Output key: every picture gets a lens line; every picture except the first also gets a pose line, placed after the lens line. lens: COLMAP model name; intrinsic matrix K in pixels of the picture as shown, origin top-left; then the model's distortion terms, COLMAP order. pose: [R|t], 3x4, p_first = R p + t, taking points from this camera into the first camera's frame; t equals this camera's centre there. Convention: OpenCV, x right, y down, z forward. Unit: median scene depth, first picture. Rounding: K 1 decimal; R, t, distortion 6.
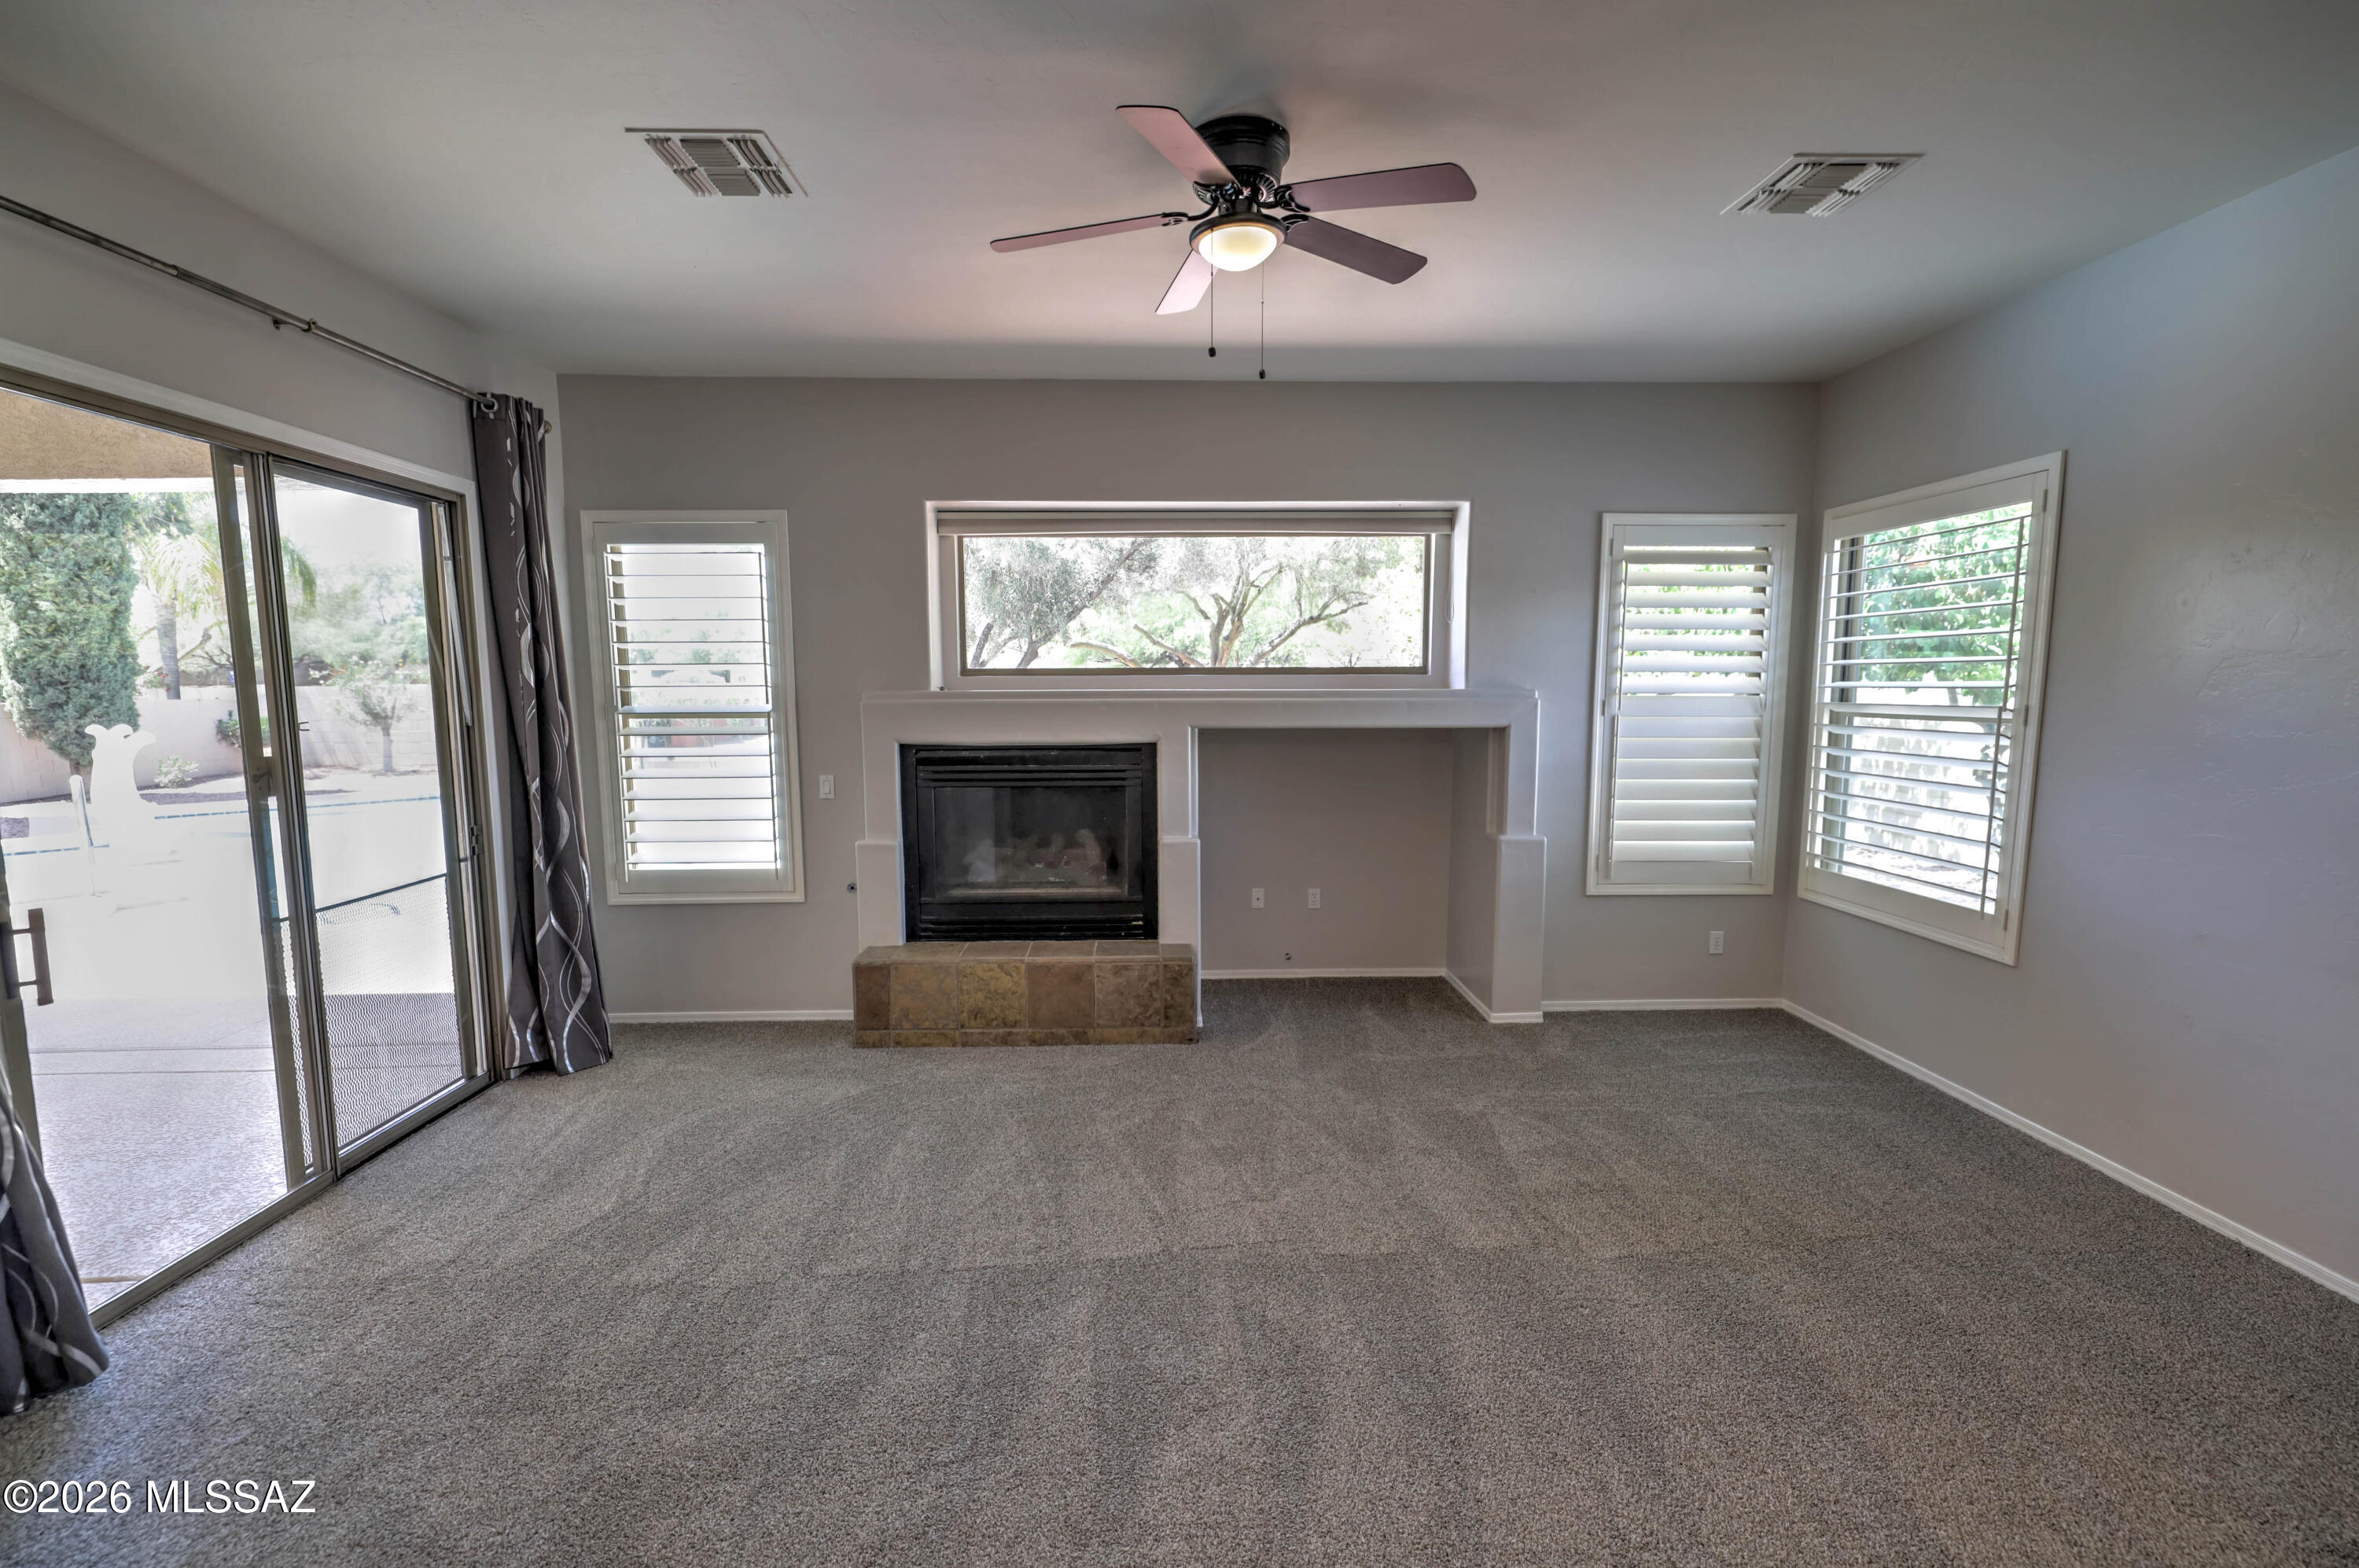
lens RADIAL K [[991.6, 0, 1176.3], [0, 991.6, 802.6], [0, 0, 1]] dist [0.002093, 0.000232]
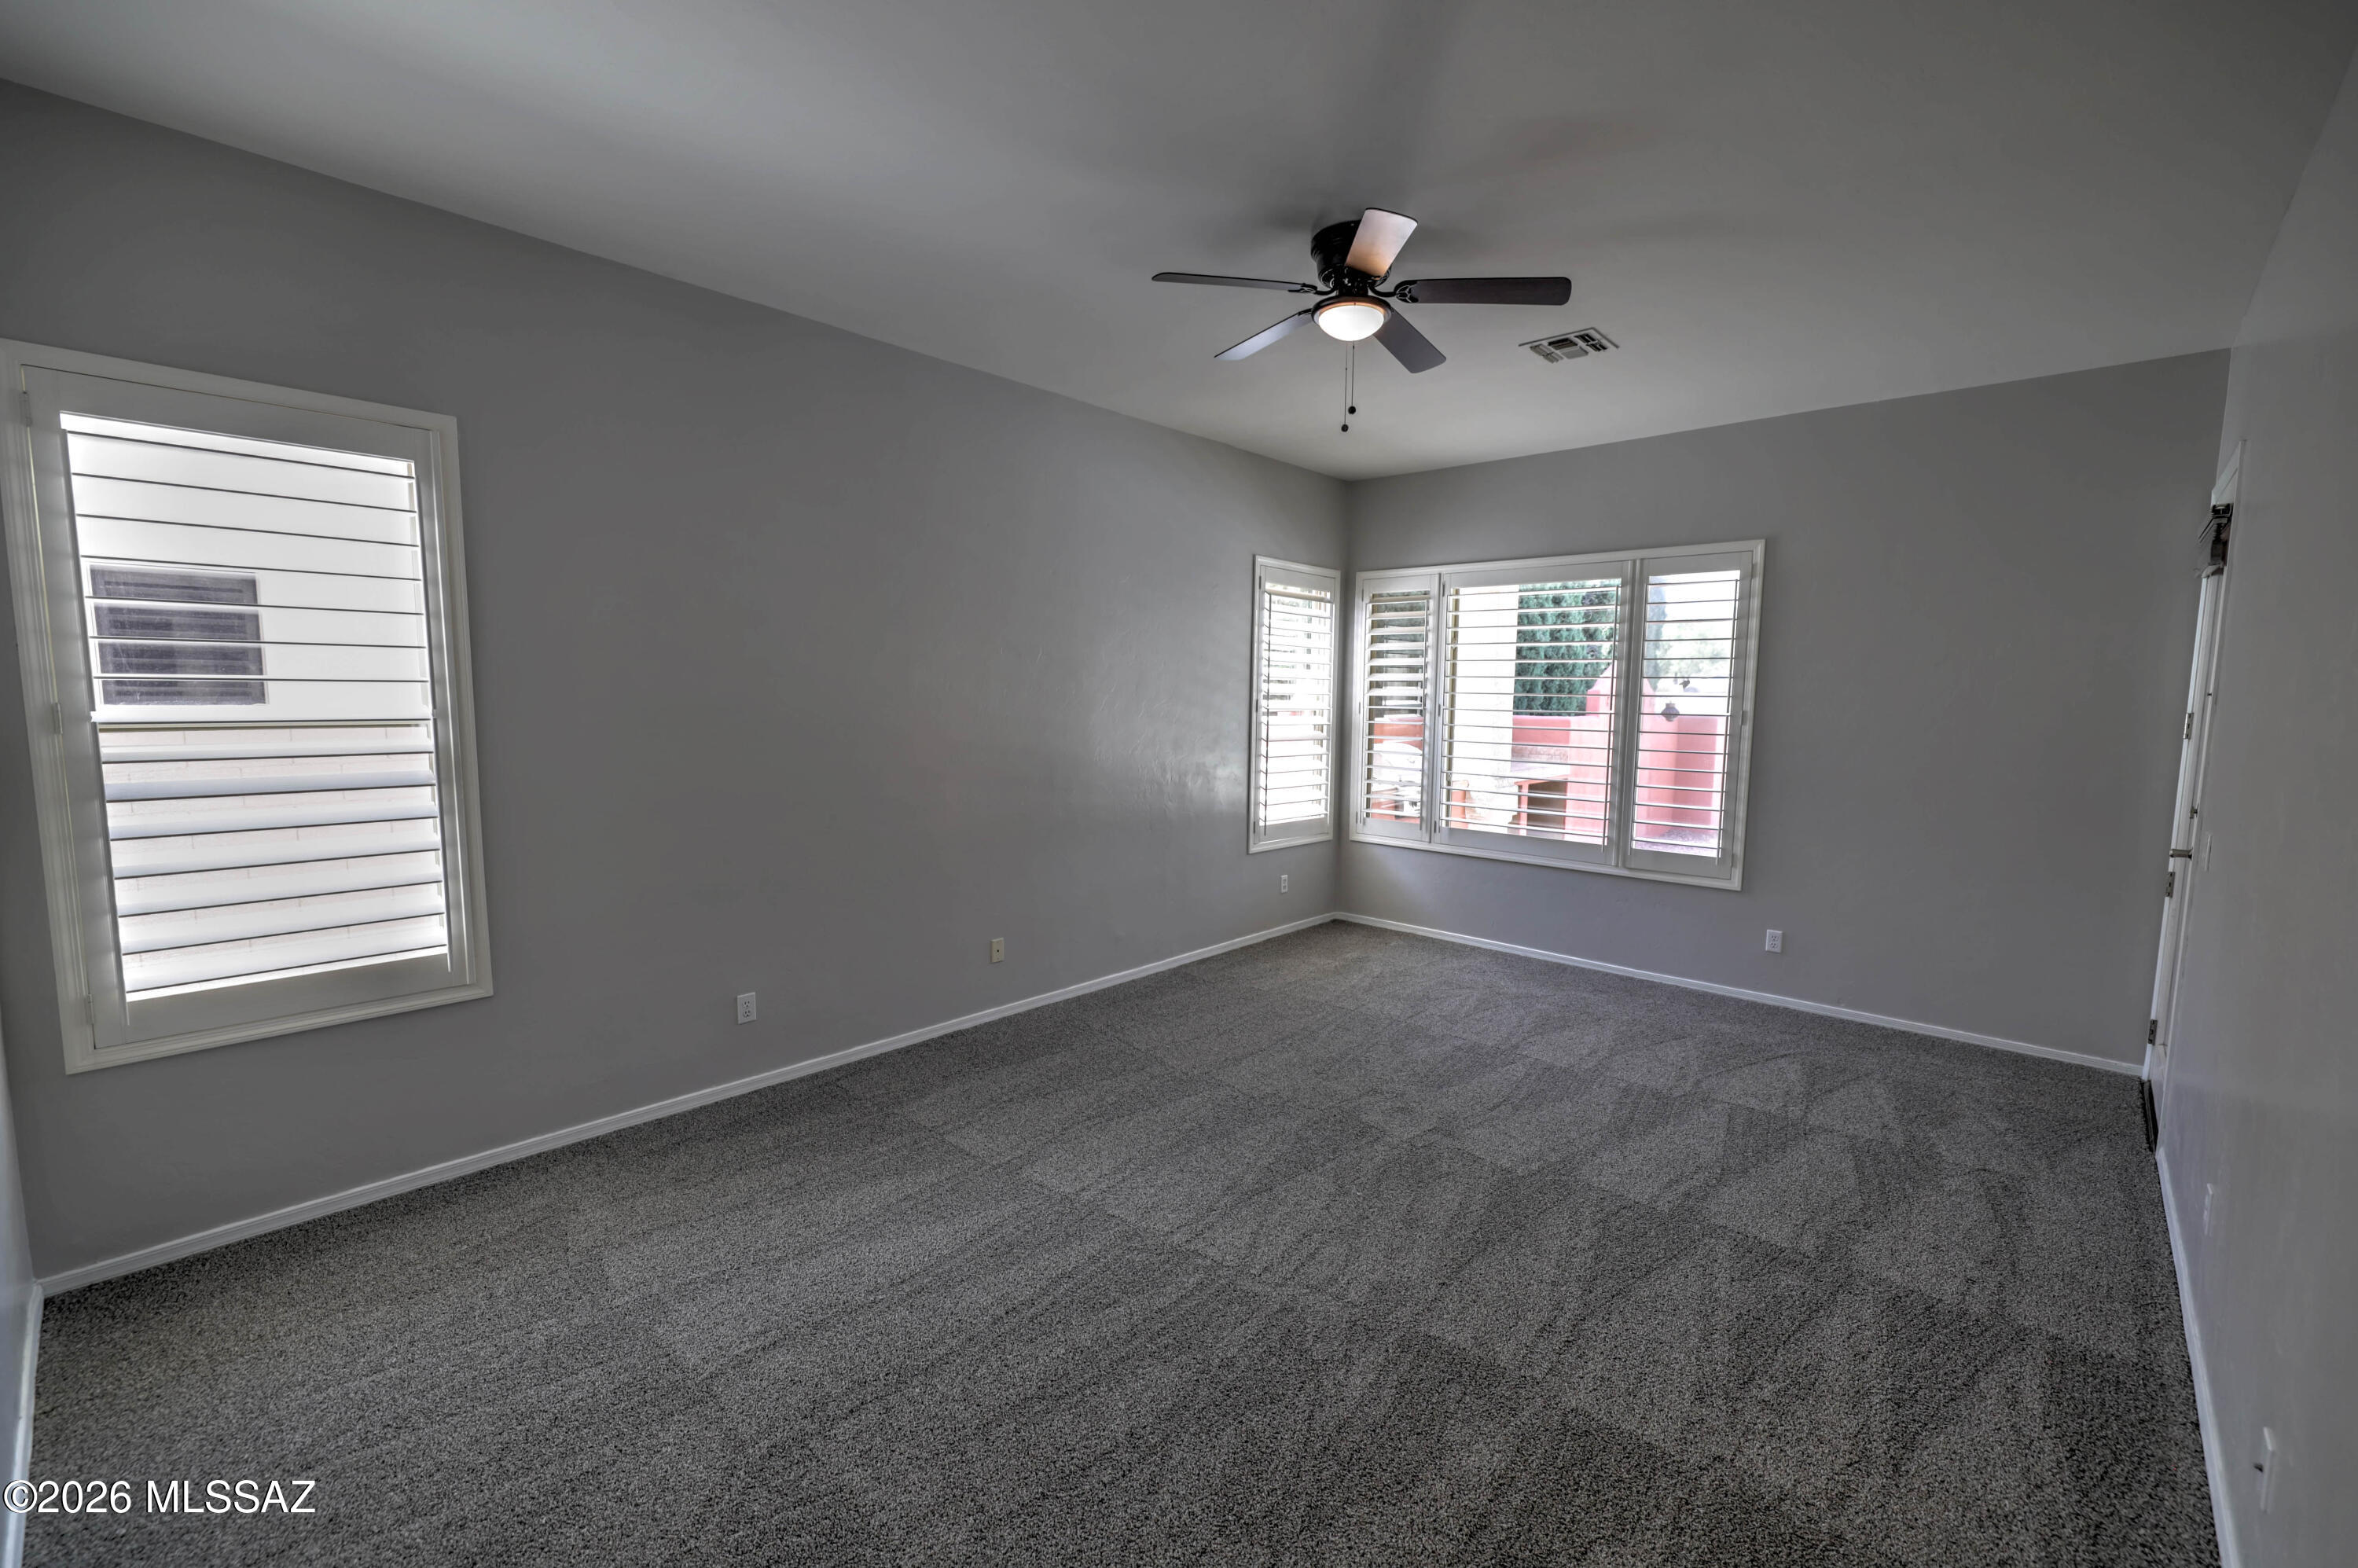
lens RADIAL K [[991.2, 0, 1175.8], [0, 991.2, 802.6], [0, 0, 1]] dist [0.002093, 0.000232]
pose [[0.692374, -0.075173, 0.717612, -0.554761], [0.060200, 0.997109, 0.046368, -0.037341], [-0.719023, 0.011096, 0.694898, 0.189321]]
